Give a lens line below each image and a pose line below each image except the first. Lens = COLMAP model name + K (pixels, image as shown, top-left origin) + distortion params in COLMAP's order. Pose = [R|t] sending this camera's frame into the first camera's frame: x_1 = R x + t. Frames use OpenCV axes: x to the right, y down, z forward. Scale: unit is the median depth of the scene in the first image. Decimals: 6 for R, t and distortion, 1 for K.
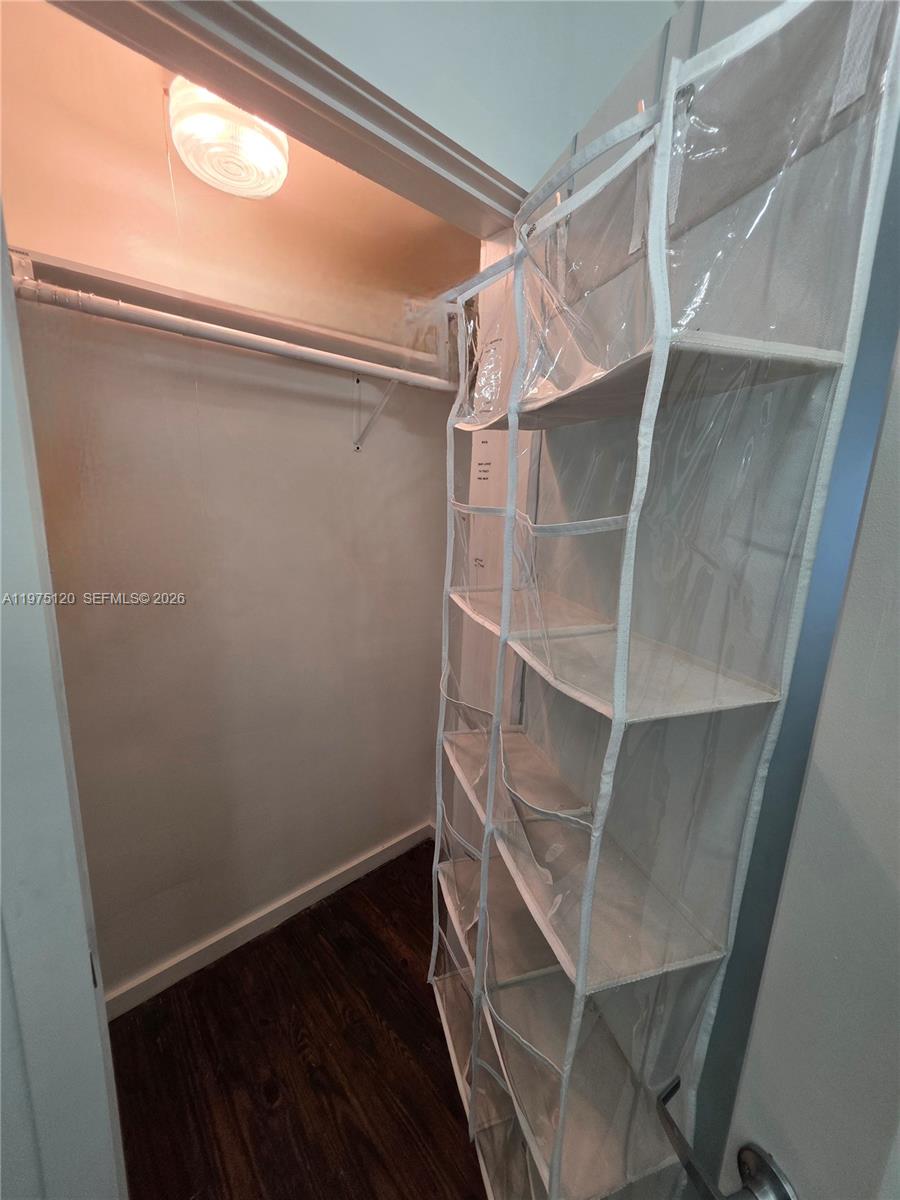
lens RADIAL K [[483.9, 0, 450.9], [0, 483.9, 600.2], [0, 0, 1]] dist [0.000094, 0.001289]
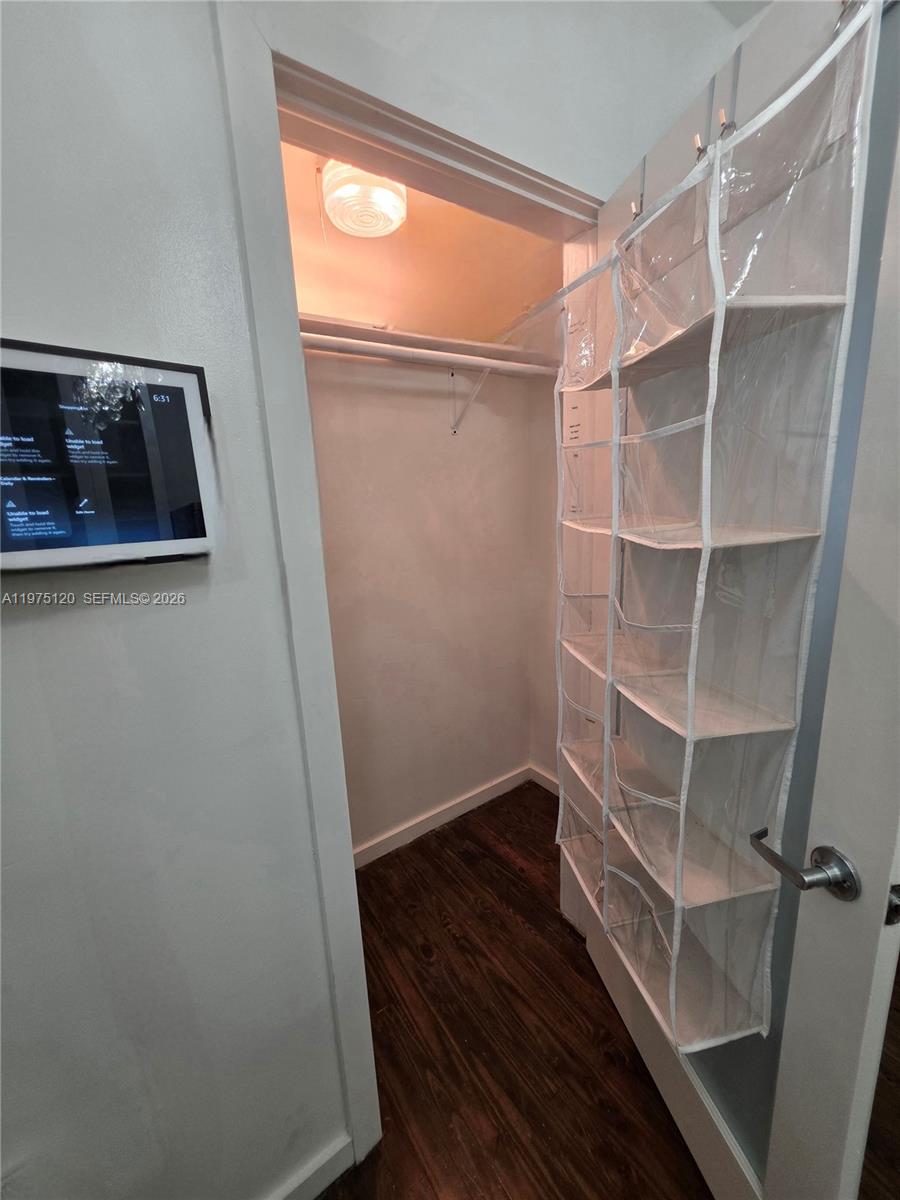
lens RADIAL K [[483.9, 0, 450.9], [0, 483.9, 599.8], [0, 0, 1]] dist [0.000094, 0.001289]
pose [[0.988974, -0.060631, -0.135110, -0.129910], [0.061494, 0.998105, 0.002221, 0.169813], [0.134719, -0.010505, 0.990828, -0.321519]]
